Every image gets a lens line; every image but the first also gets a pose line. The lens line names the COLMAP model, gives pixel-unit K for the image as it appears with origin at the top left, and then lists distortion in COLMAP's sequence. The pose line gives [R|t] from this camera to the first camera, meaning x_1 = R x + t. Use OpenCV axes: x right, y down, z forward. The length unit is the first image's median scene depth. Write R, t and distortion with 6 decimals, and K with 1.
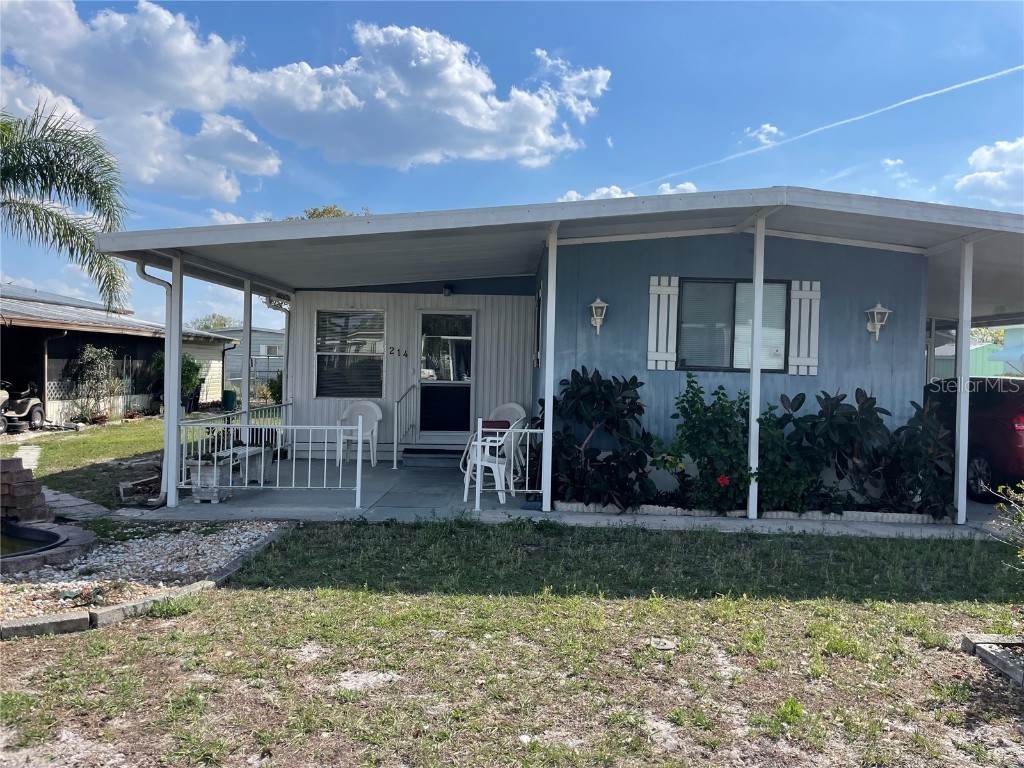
lens RADIAL K [[774.1, 0, 511.2], [0, 774.1, 374.5], [0, 0, 1]] dist [0.088546, -0.120506]
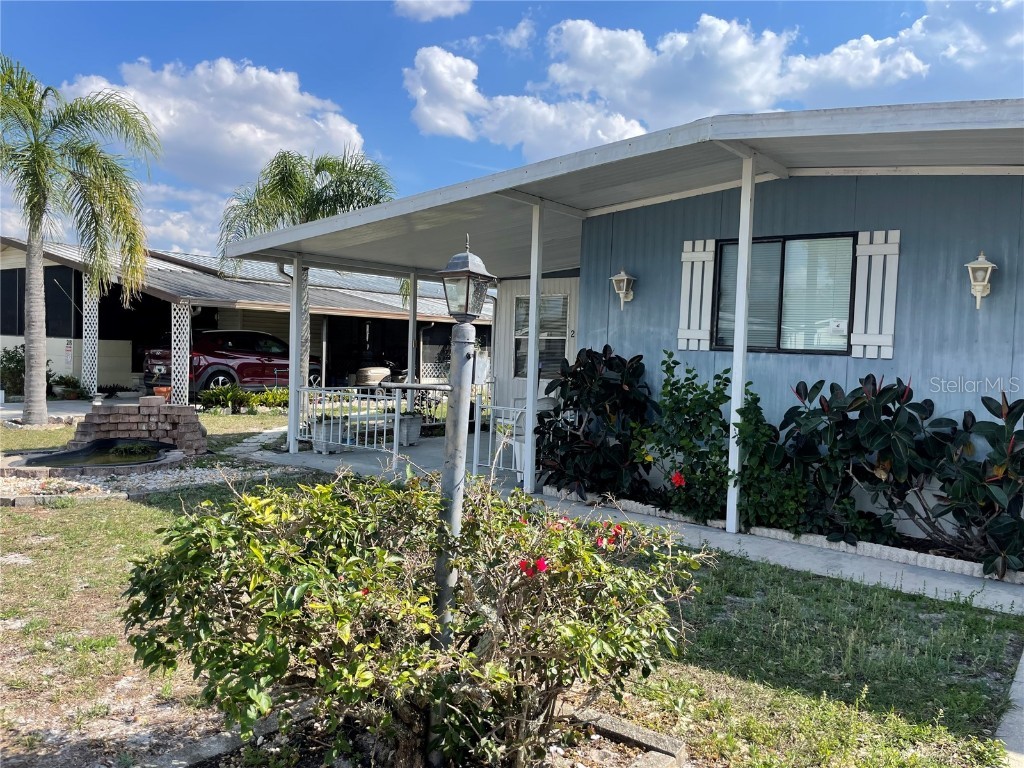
lens RADIAL K [[774.1, 0, 511.2], [0, 774.1, 374.5], [0, 0, 1]] dist [0.088546, -0.120506]
pose [[0.787732, 0.026041, -0.615467, 0.563800], [-0.021141, 0.999660, 0.015239, 0.012234], [0.615655, 0.001007, 0.788015, 0.200797]]
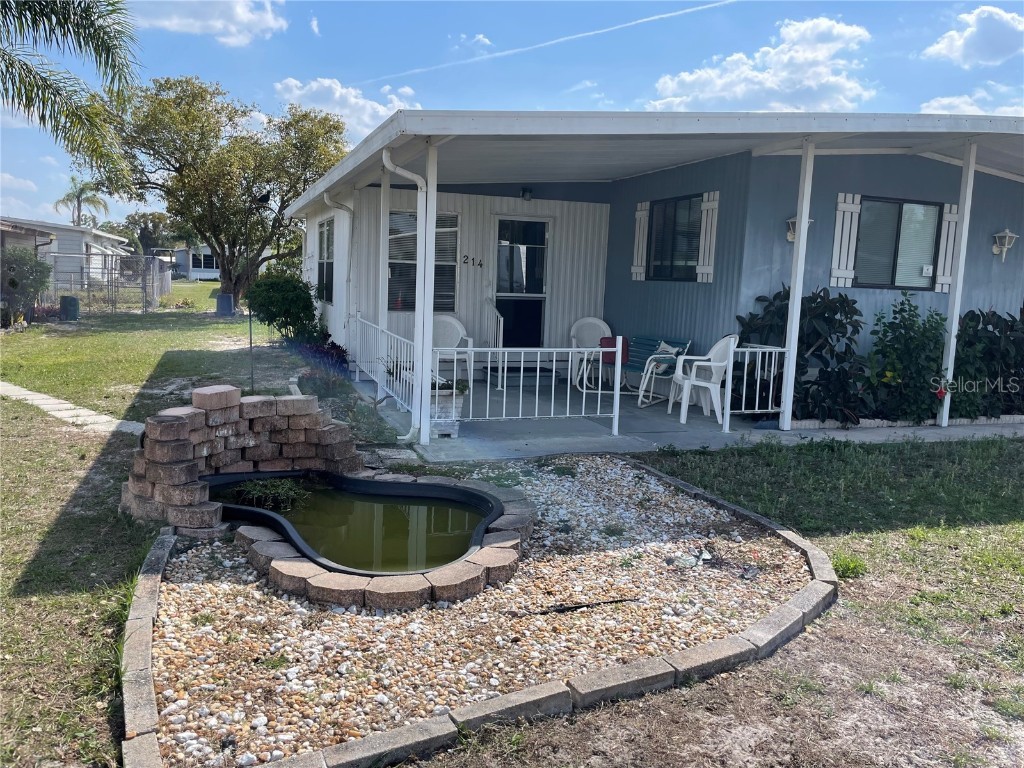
lens RADIAL K [[774.1, 0, 511.2], [0, 774.1, 374.5], [0, 0, 1]] dist [0.088546, -0.120506]
pose [[0.943357, -0.026597, 0.330713, -0.559167], [-0.014387, 0.992565, 0.120863, -0.009904], [-0.331468, -0.118775, 0.935960, 0.165538]]
